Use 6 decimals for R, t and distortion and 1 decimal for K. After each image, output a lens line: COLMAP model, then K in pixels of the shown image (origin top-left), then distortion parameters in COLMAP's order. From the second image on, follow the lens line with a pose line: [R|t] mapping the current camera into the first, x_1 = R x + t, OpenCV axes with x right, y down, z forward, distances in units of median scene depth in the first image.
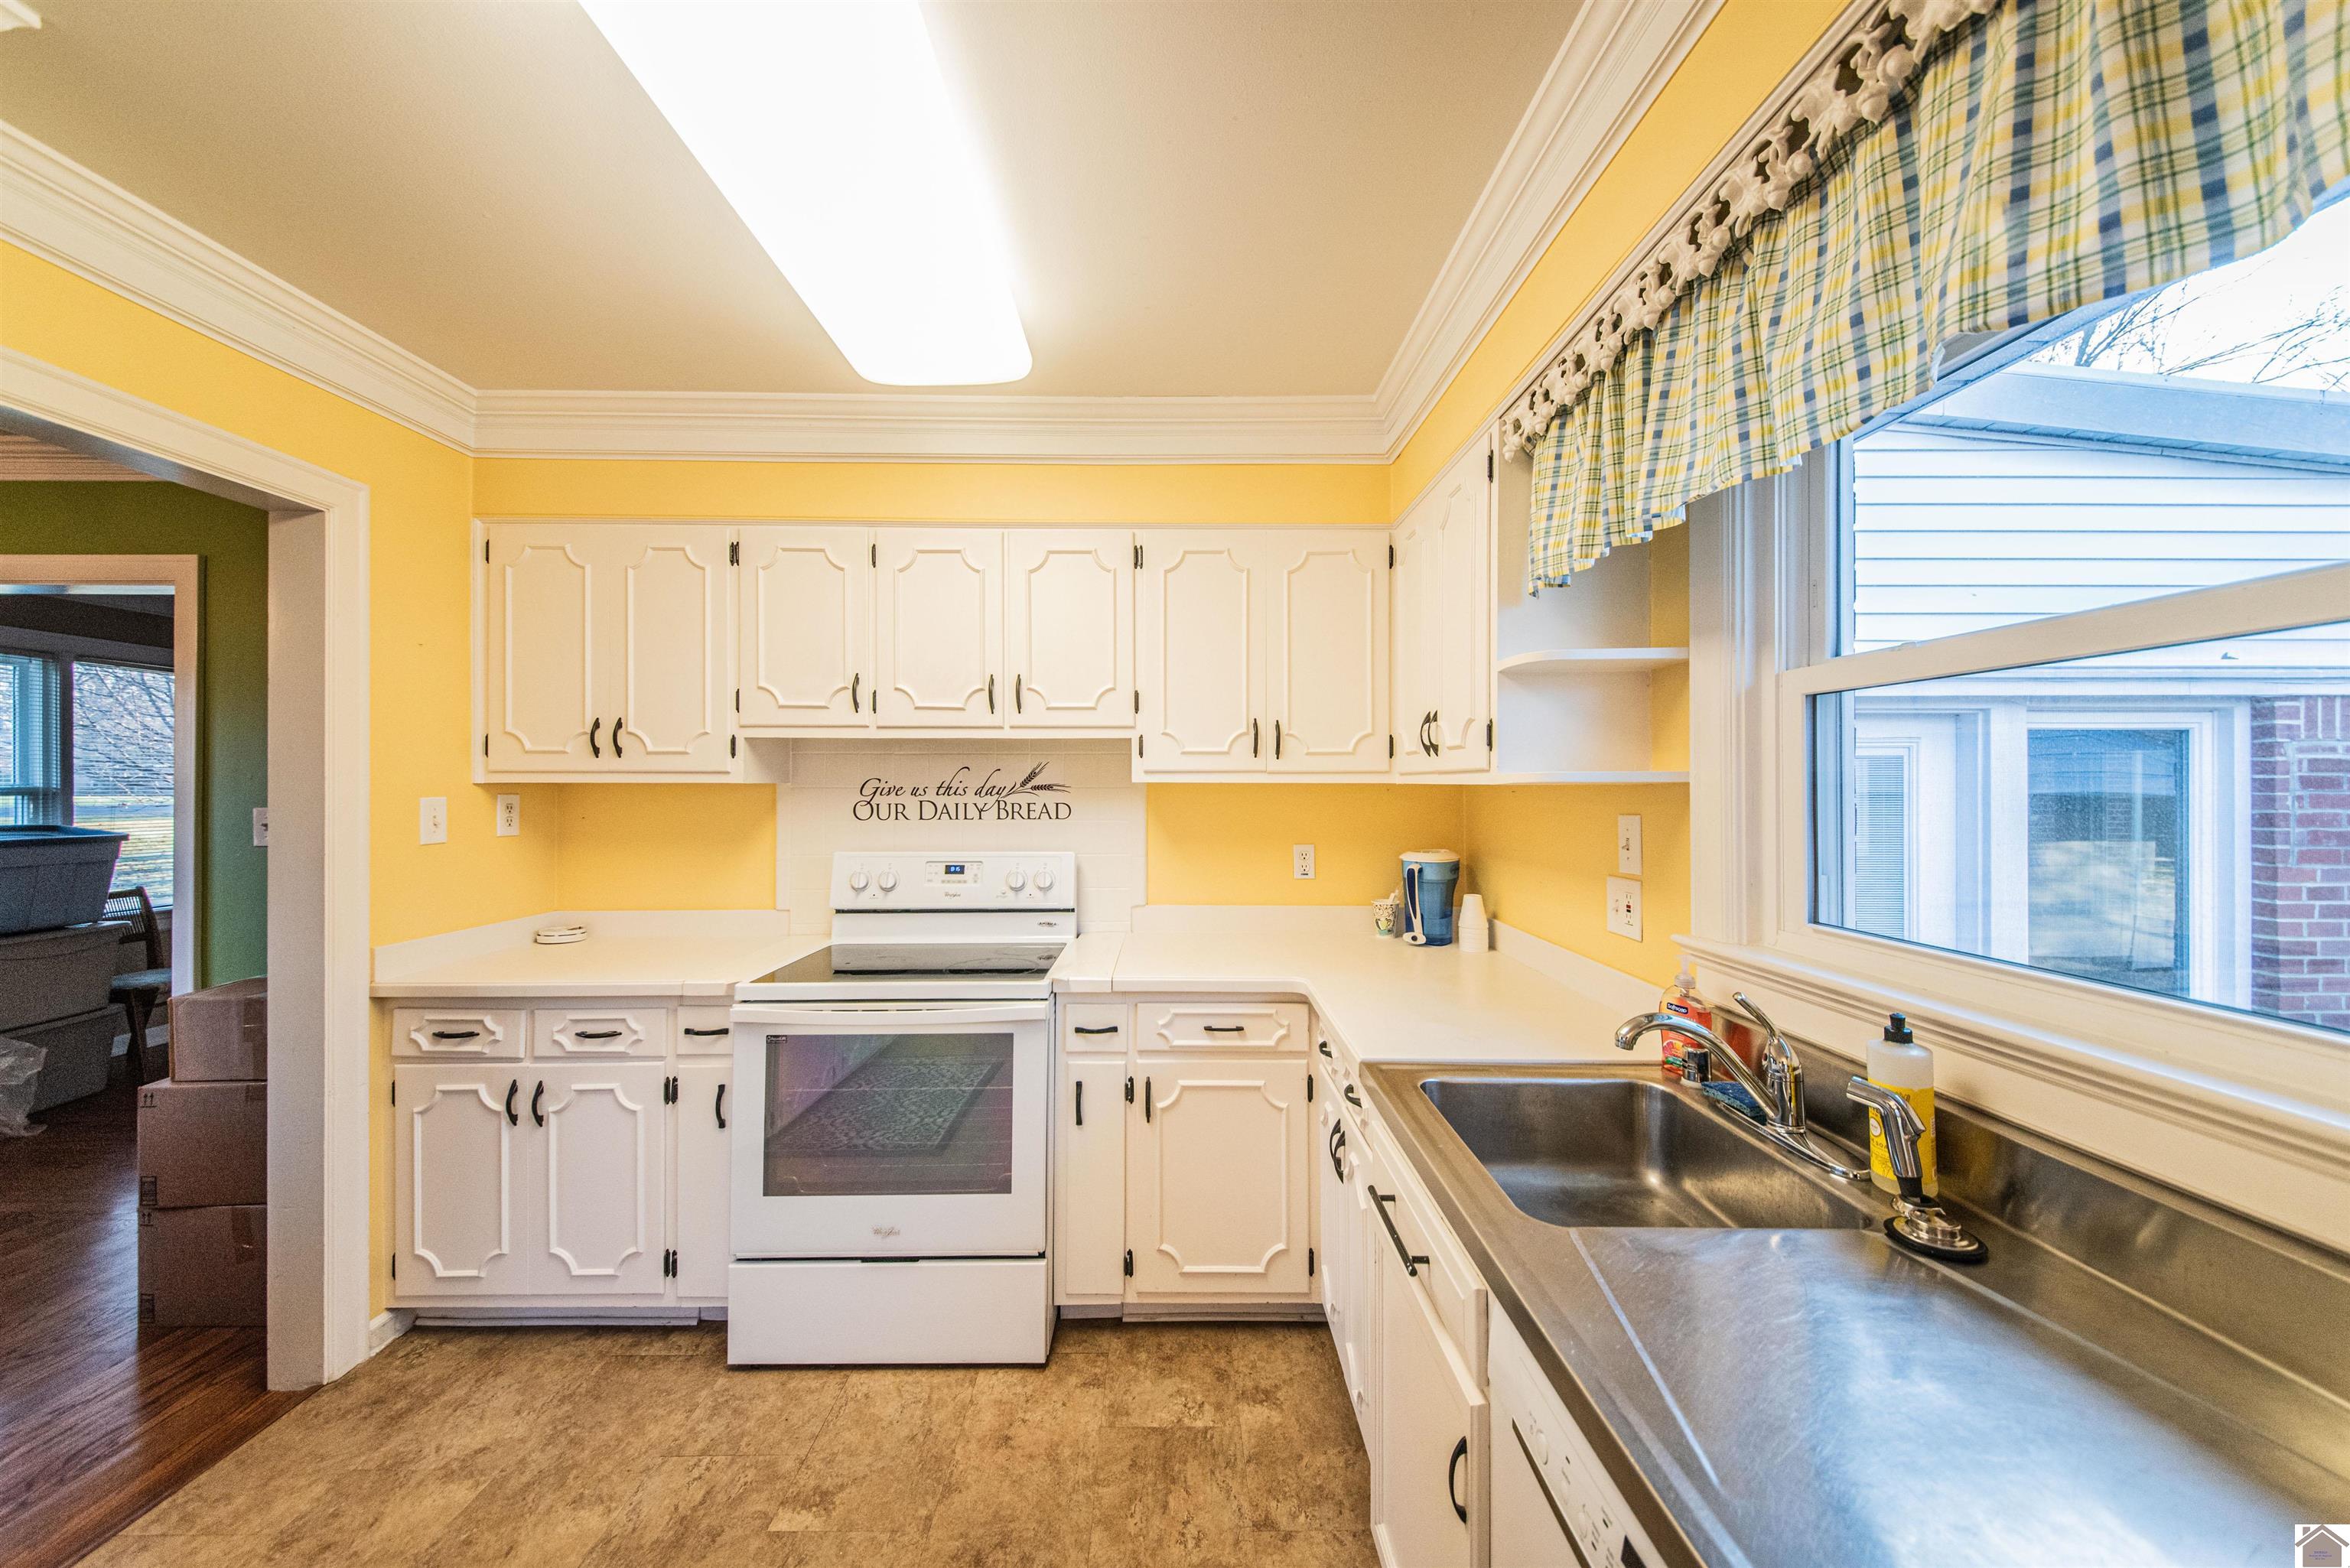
lens RADIAL K [[817.0, 0, 1190.1], [0, 817.0, 788.2], [0, 0, 1]] dist [0.015031, -0.003395]
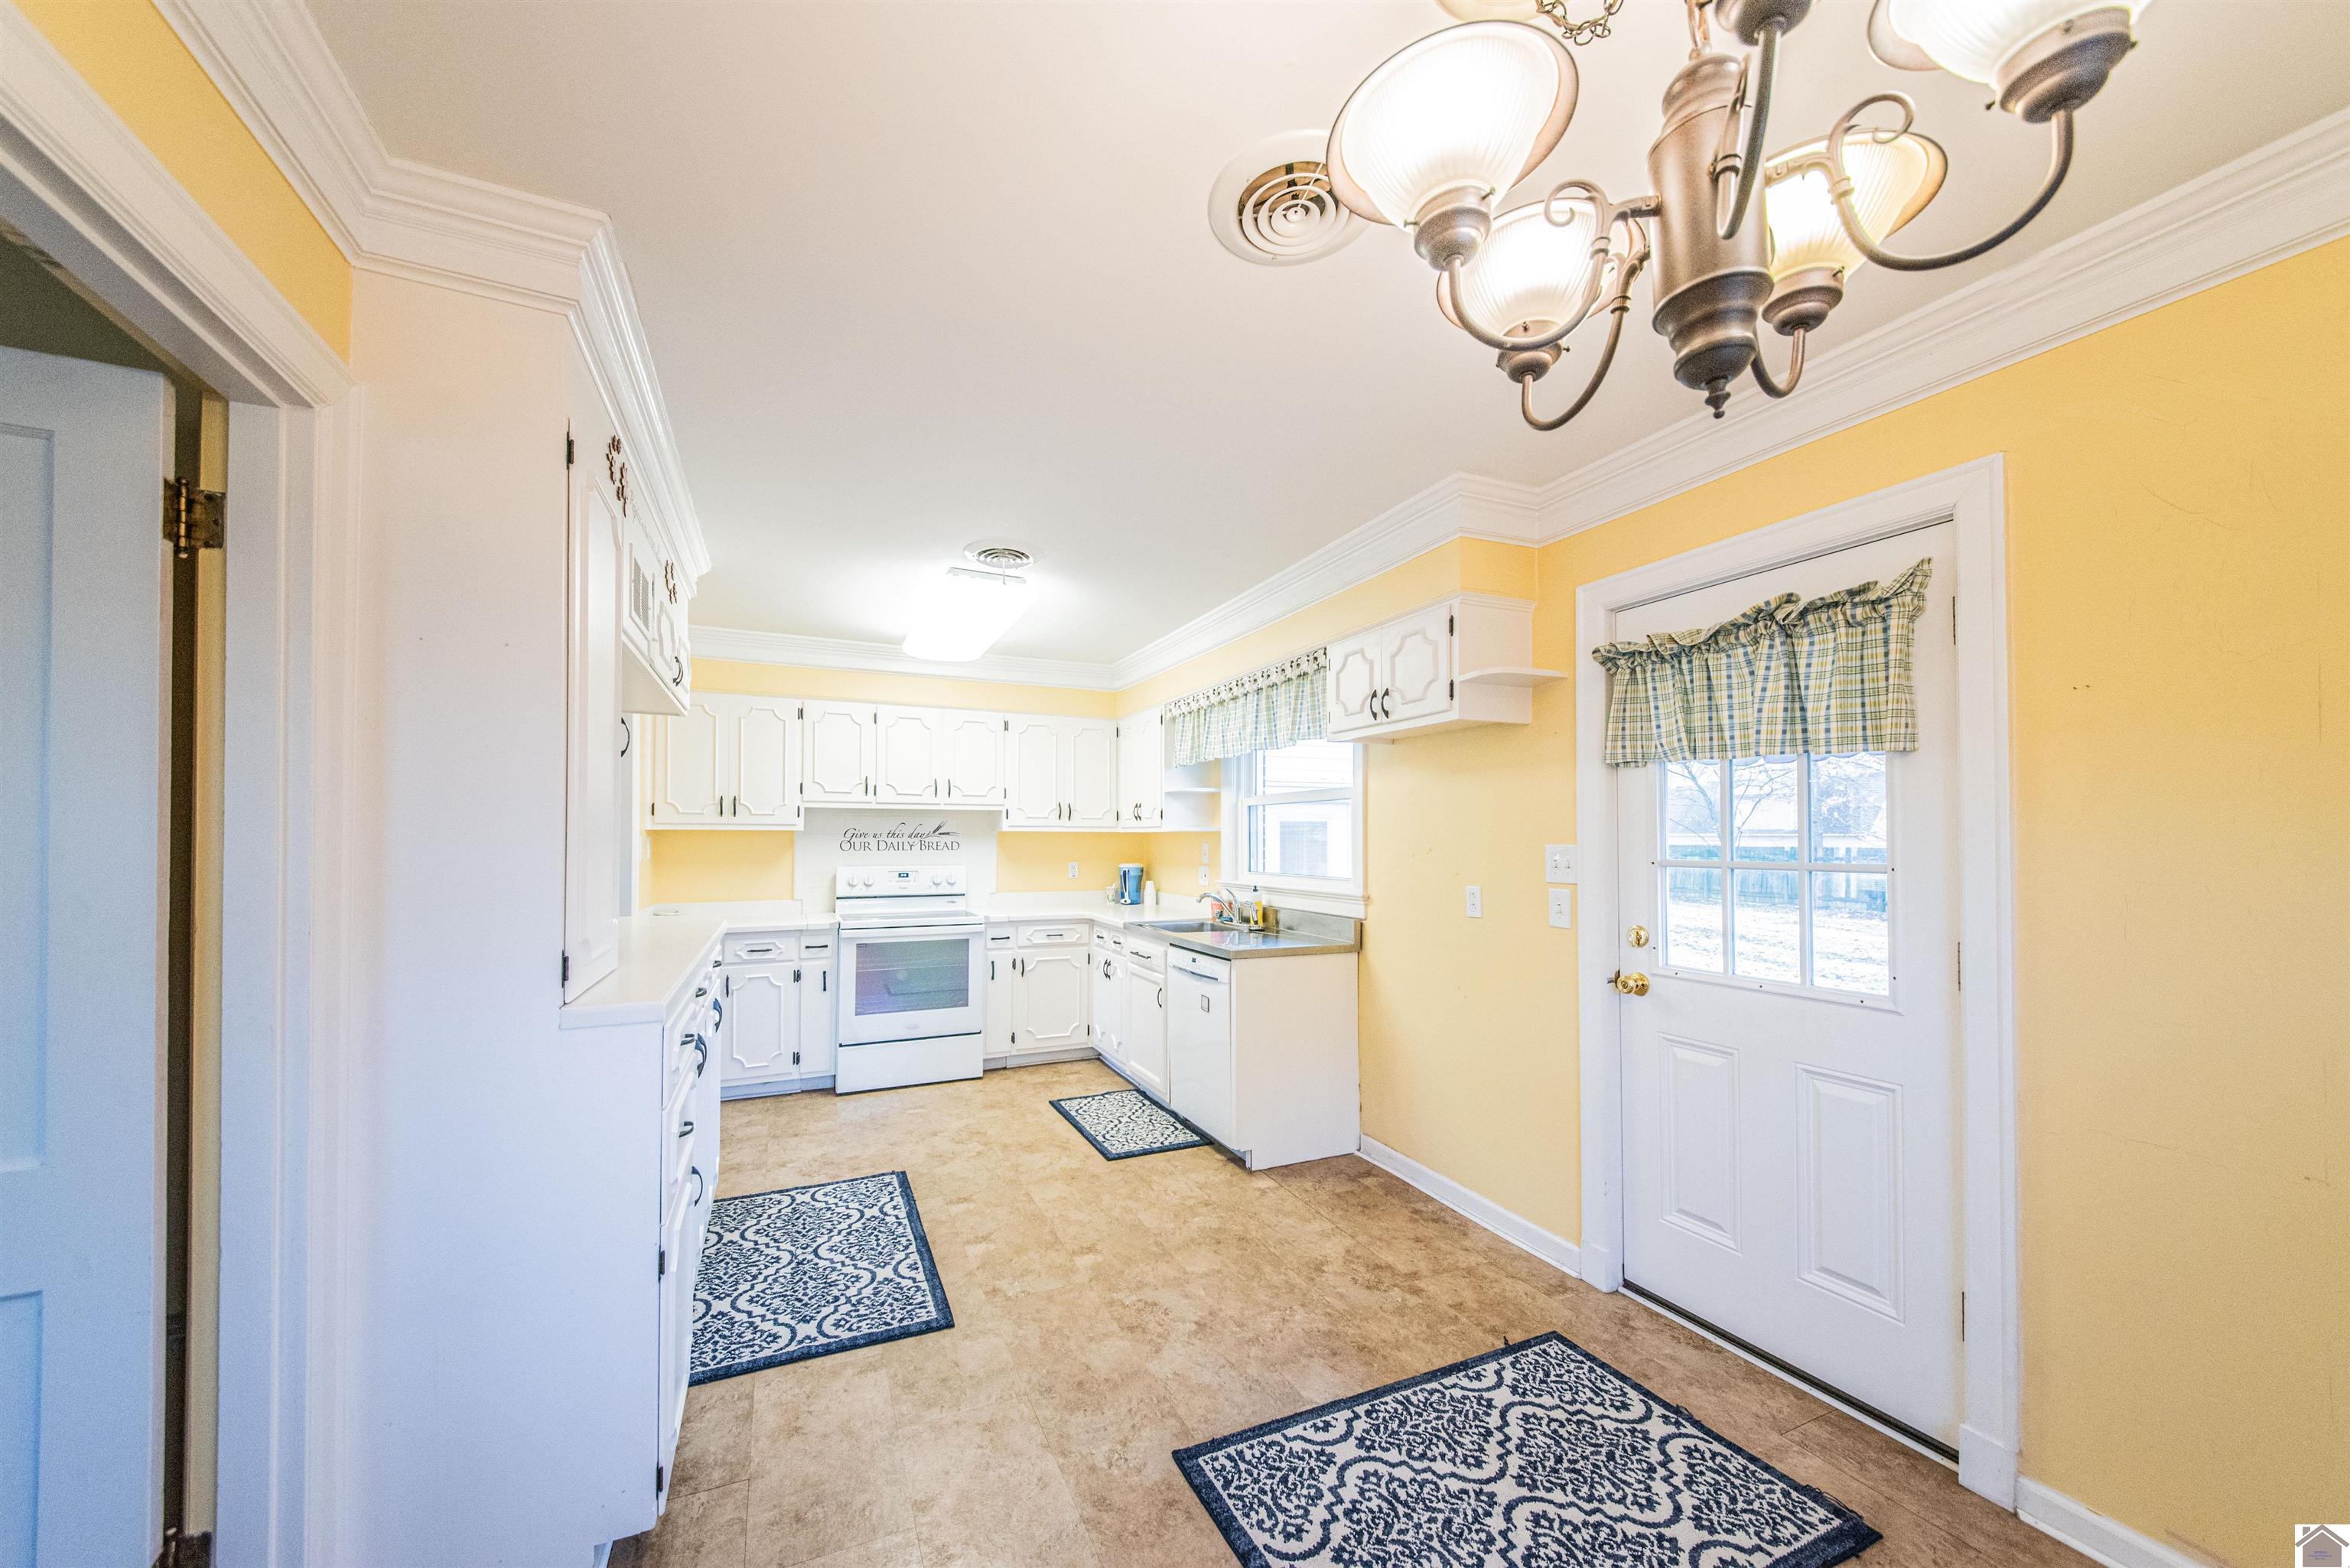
lens RADIAL K [[817.0, 0, 1163.4], [0, 817.0, 845.9], [0, 0, 1]] dist [0.015031, -0.003395]
pose [[0.924998, -0.000351, 0.379973, -0.560714], [-0.002016, 0.999981, 0.005833, 0.020553], [-0.379967, -0.006162, 0.924979, -1.295442]]
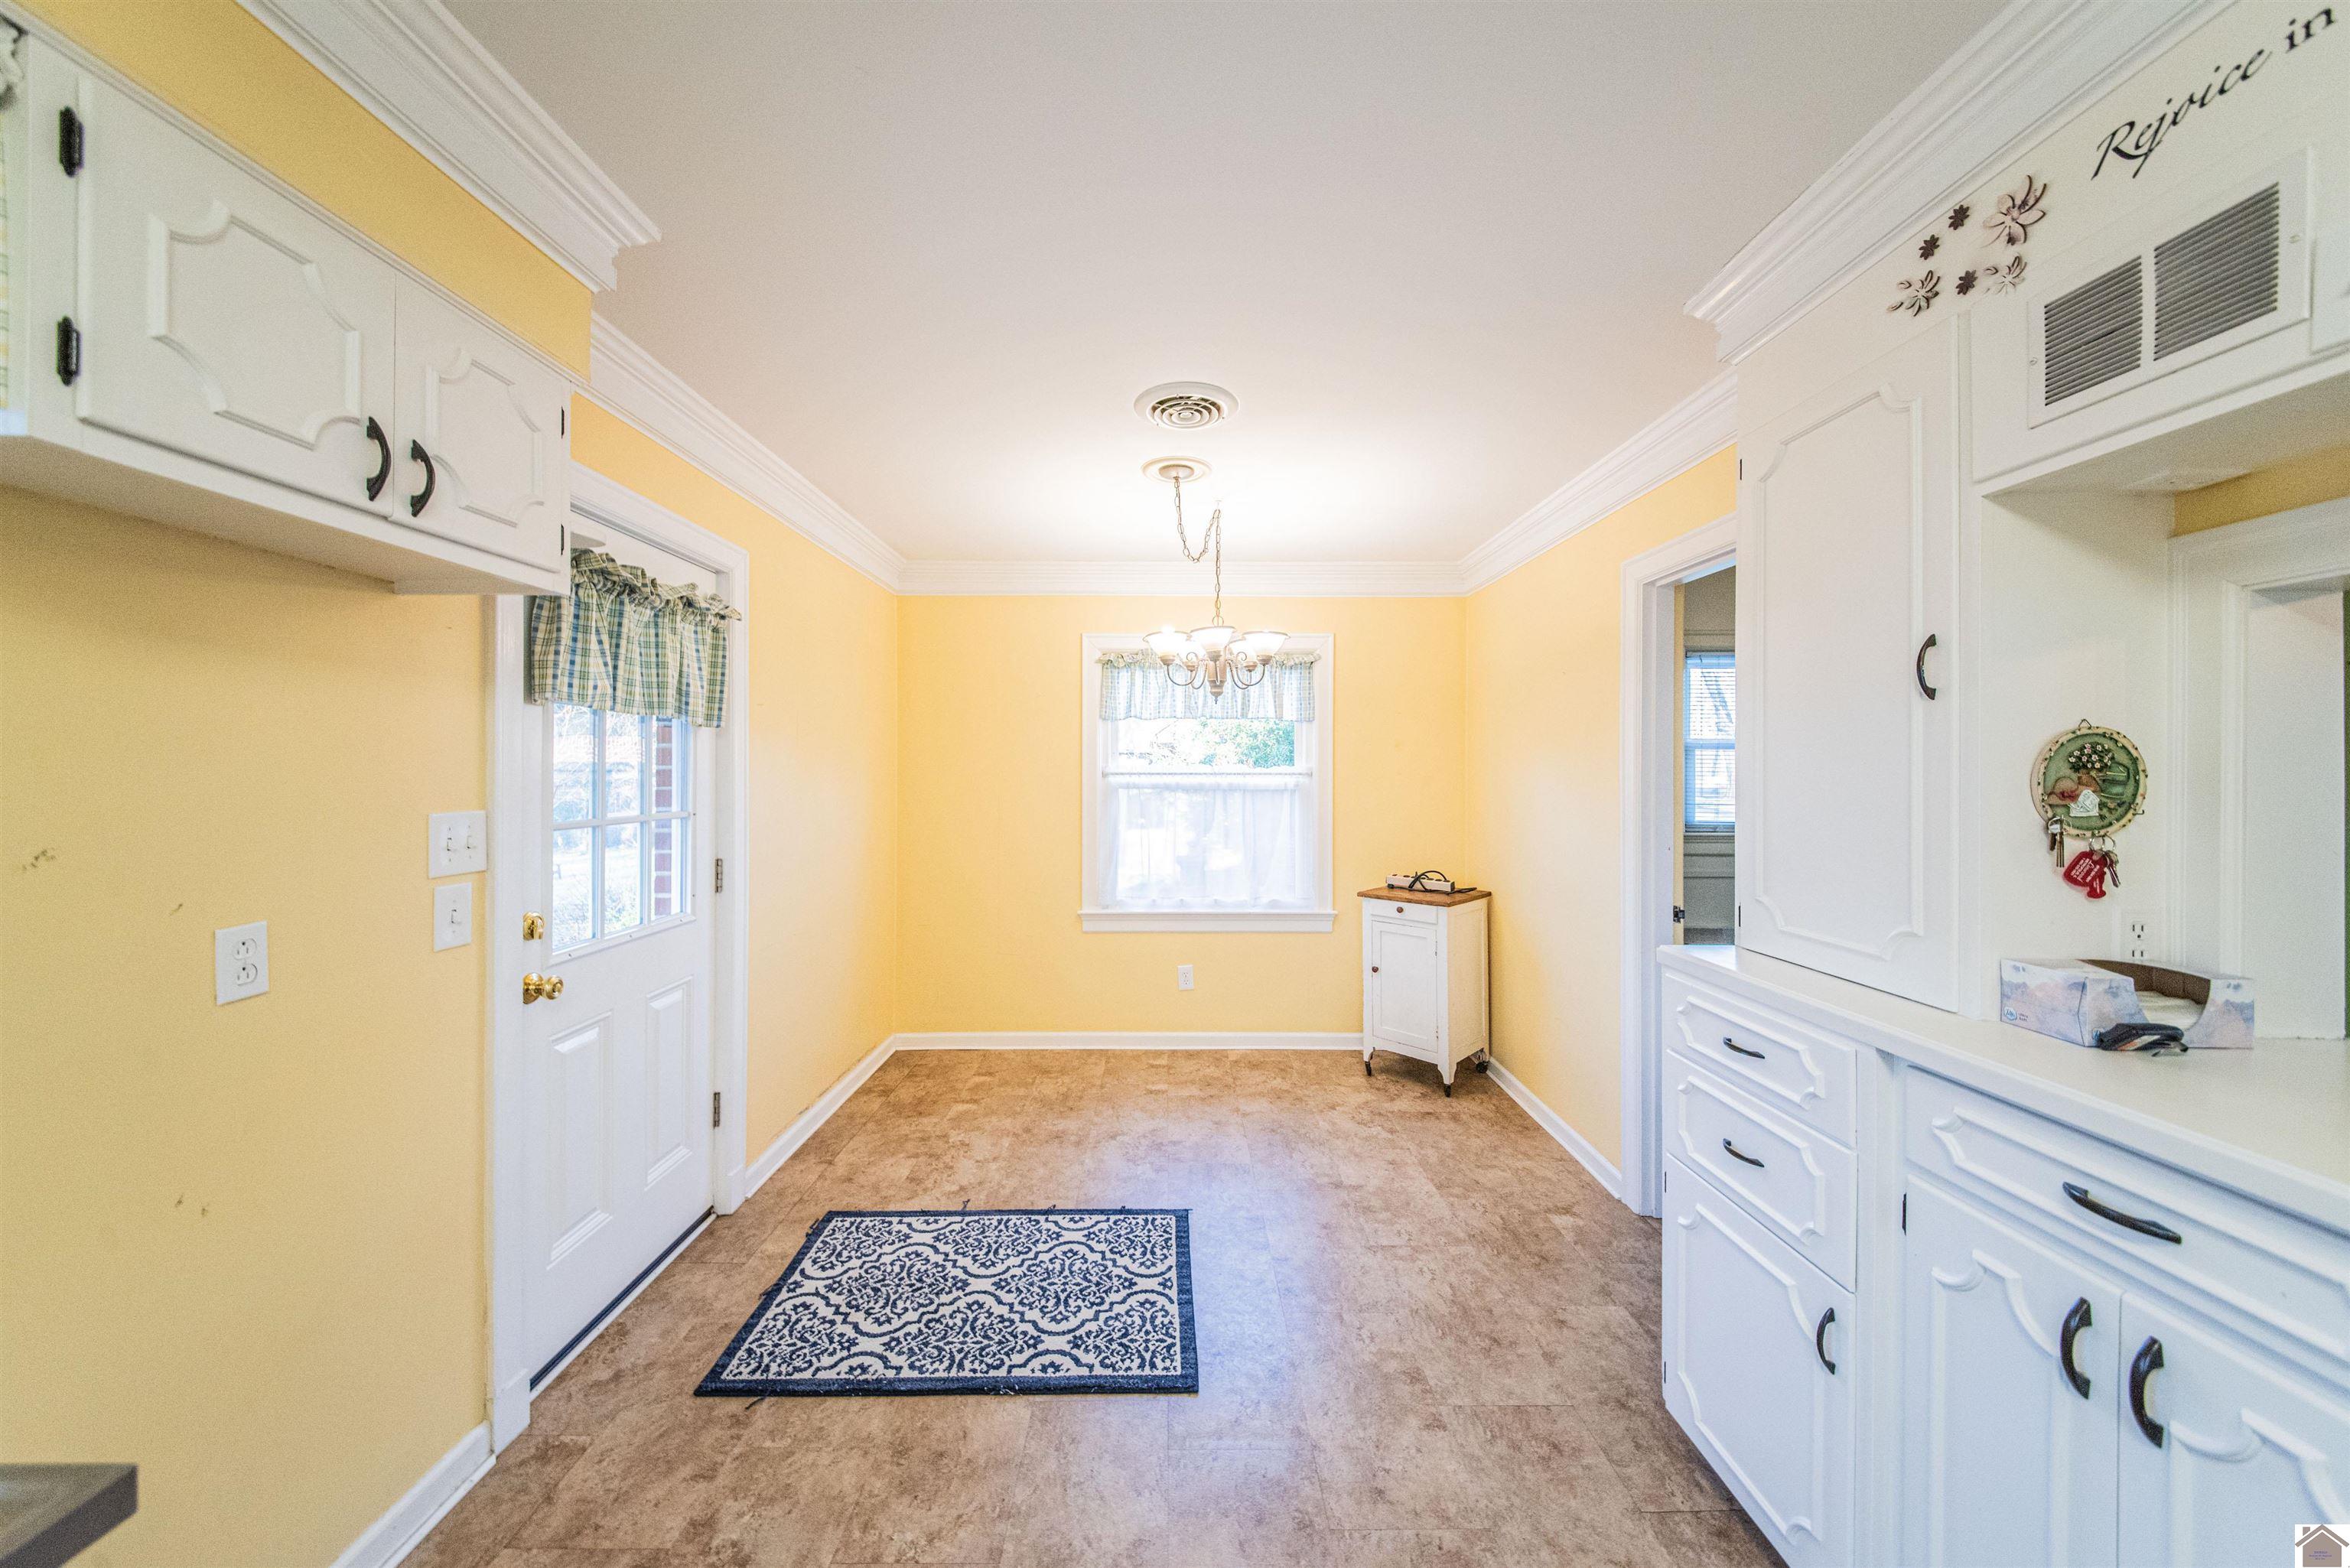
lens RADIAL K [[817.0, 0, 1190.2], [0, 817.0, 767.5], [0, 0, 1]] dist [0.015031, -0.003395]
pose [[-0.999968, -0.000880, 0.007998, -0.218864], [-0.000891, 0.999999, -0.001365, -0.016613], [-0.007997, -0.001372, -0.999967, 0.410963]]
